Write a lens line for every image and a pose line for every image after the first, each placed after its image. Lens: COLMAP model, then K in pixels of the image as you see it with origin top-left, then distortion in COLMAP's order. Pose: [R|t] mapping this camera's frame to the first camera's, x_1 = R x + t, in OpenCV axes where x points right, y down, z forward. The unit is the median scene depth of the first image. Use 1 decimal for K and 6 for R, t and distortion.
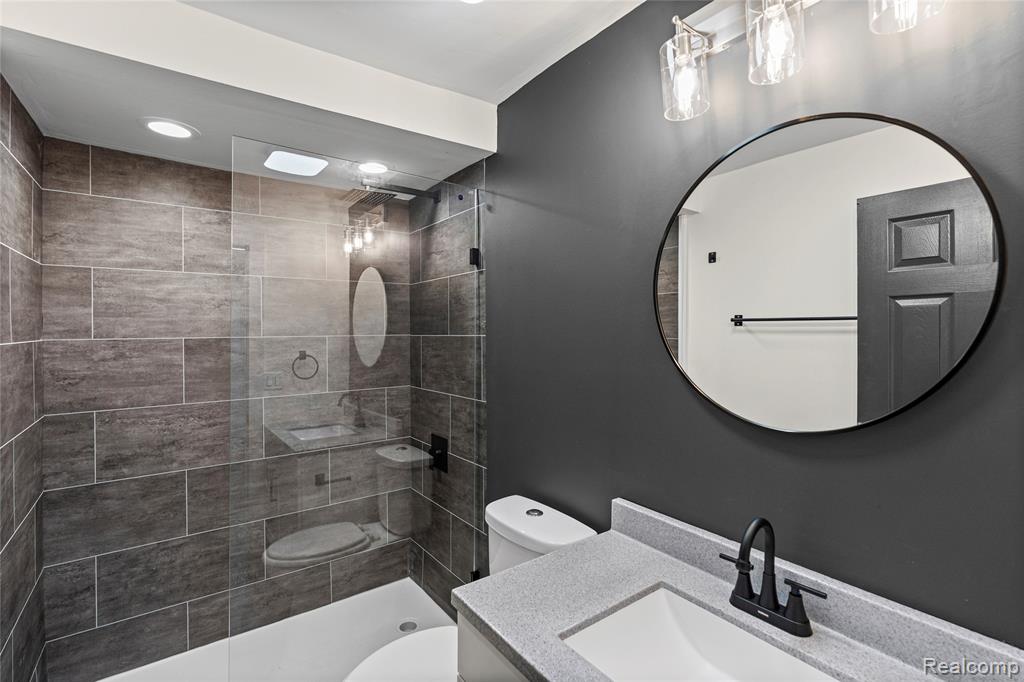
lens RADIAL K [[473.9, 0, 511.3], [0, 473.9, 326.6], [0, 0, 1]] dist [-0.000879, 0.001494]
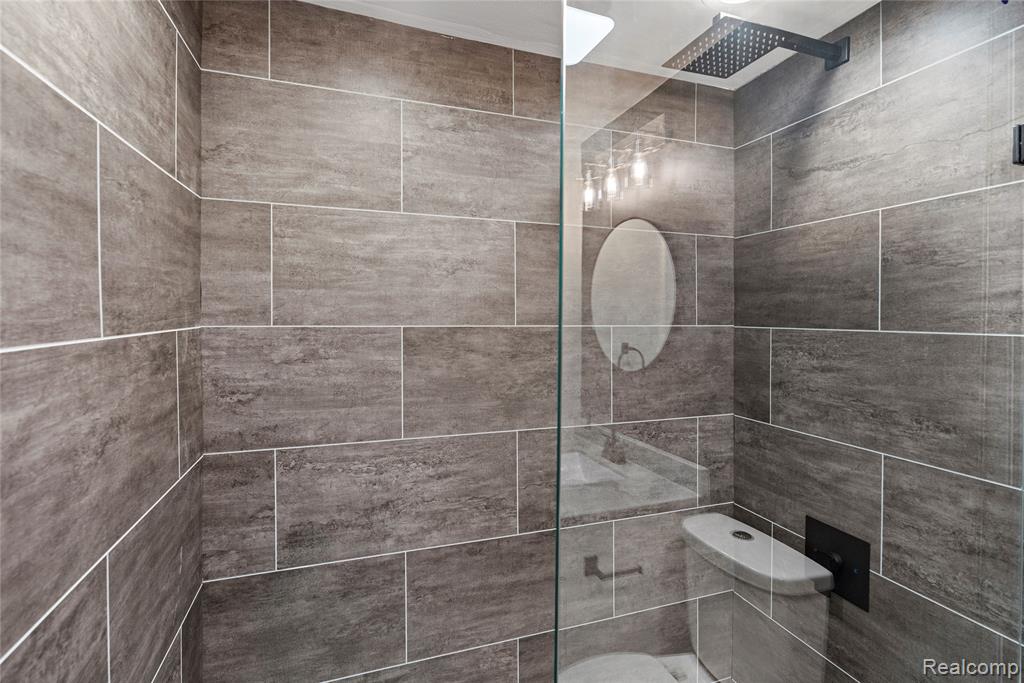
lens RADIAL K [[476.6, 0, 513.0], [0, 476.6, 324.1], [0, 0, 1]] dist [-0.003462, 0.000068]
pose [[0.955204, 0.021614, -0.295159, -0.394027], [-0.013332, 0.999460, 0.030042, 0.002301], [0.295649, -0.024761, 0.954976, 0.487592]]
